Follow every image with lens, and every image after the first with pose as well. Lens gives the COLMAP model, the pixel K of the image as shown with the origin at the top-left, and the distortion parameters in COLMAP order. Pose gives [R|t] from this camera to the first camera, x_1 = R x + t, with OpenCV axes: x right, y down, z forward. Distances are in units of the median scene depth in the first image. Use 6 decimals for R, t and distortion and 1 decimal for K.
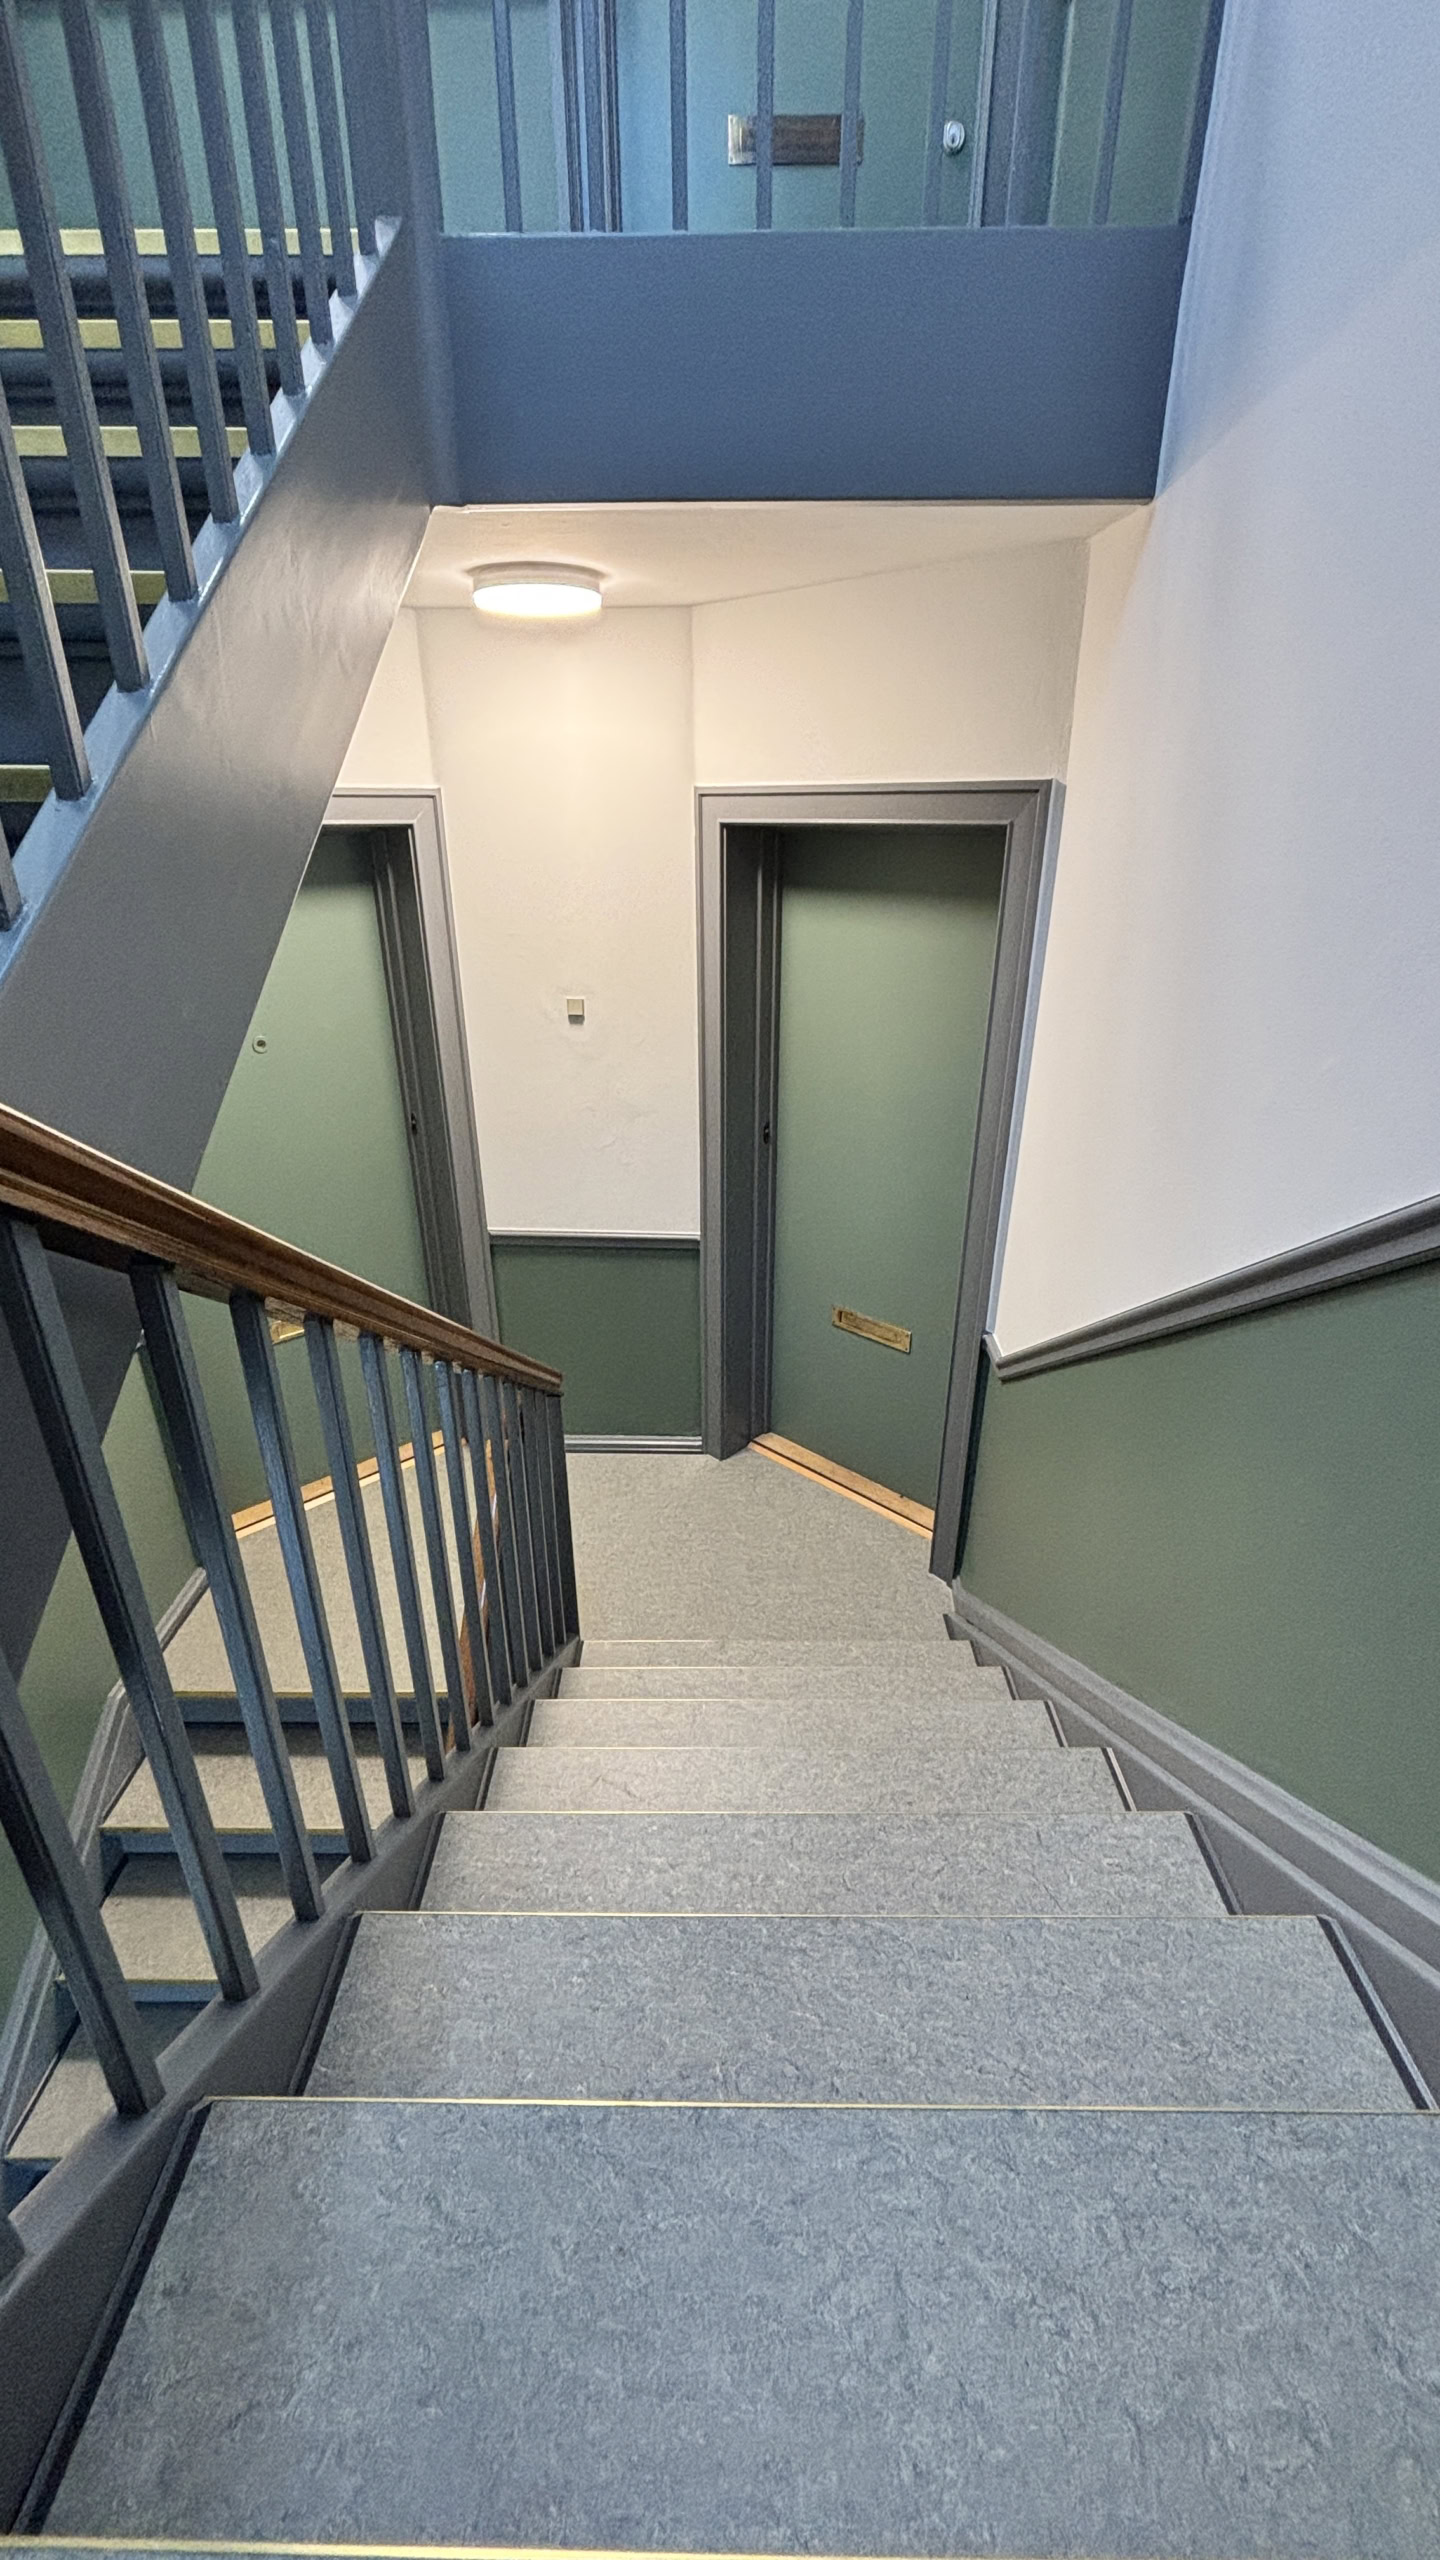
lens RADIAL K [[1005.7, 0, 713.1], [0, 1005.7, 1275.1], [0, 0, 1]] dist [0.003001, 0.000398]
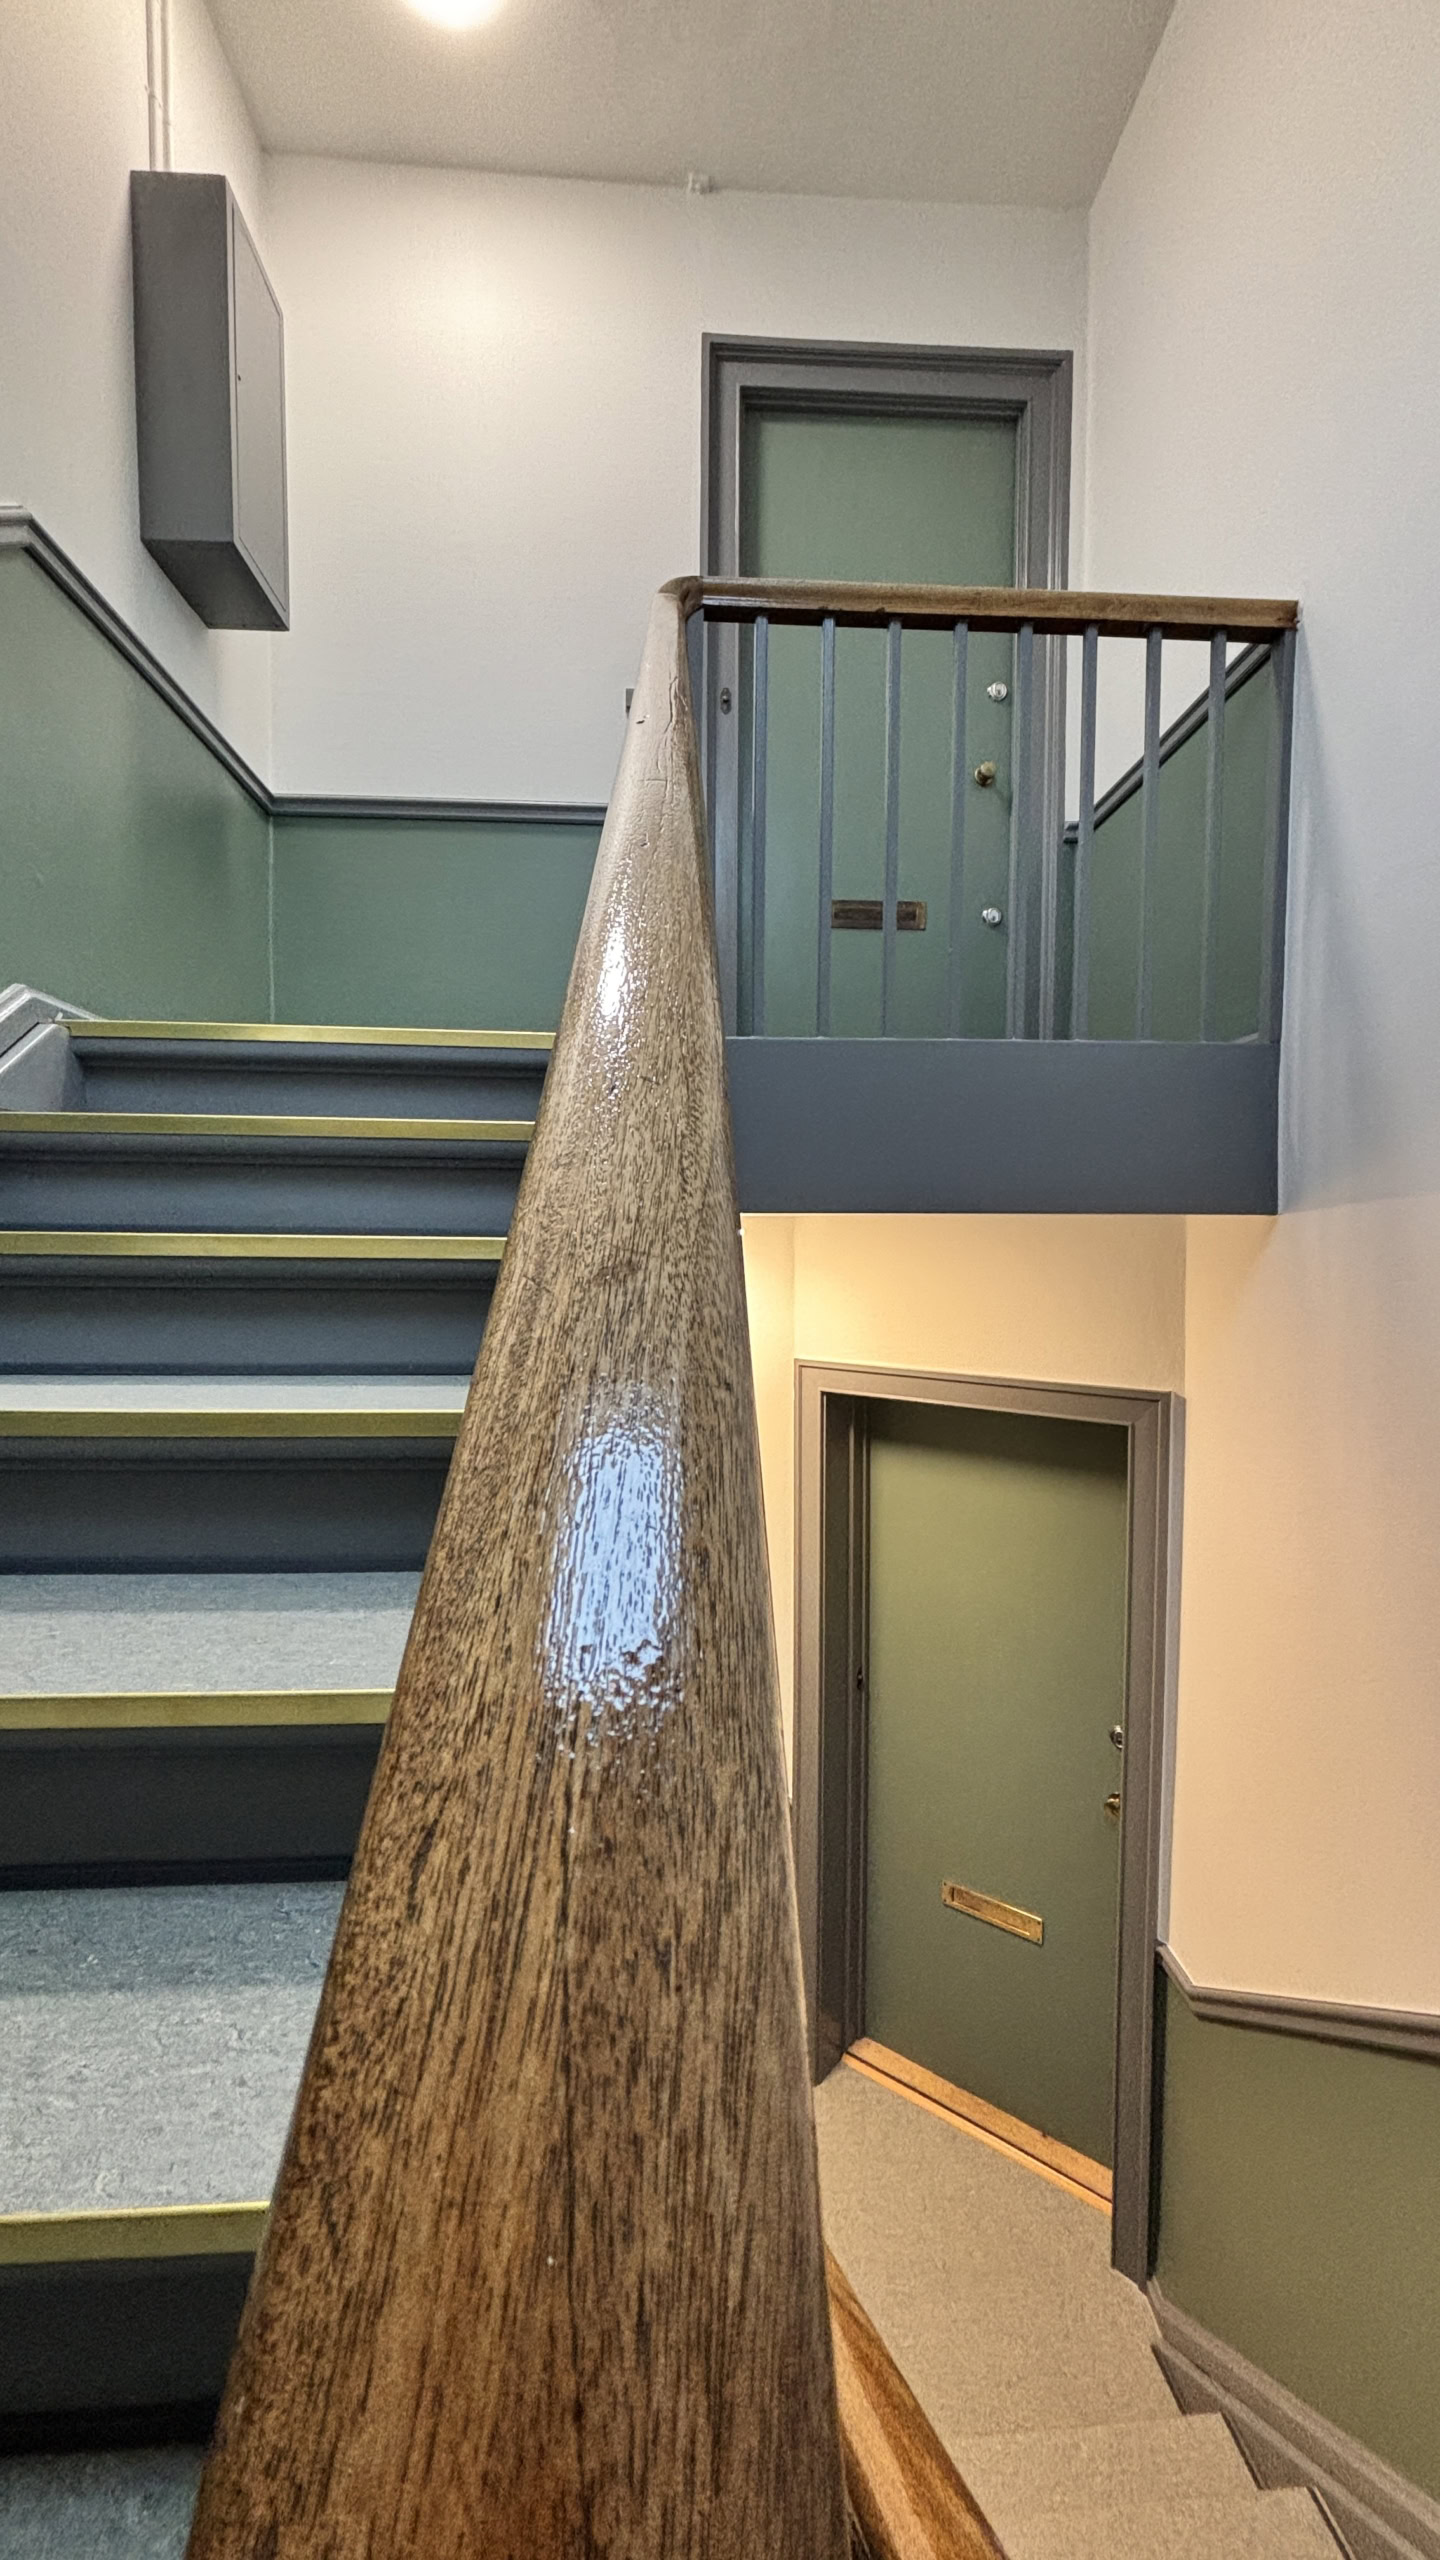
lens RADIAL K [[1005.7, 0, 719.9], [0, 1005.7, 1292.0], [0, 0, 1]] dist [0.003001, 0.000398]
pose [[0.995249, 0.004059, 0.097279, -0.191143], [0.031957, 0.930161, -0.365758, -0.153829], [-0.091970, 0.367129, 0.925612, -0.006563]]
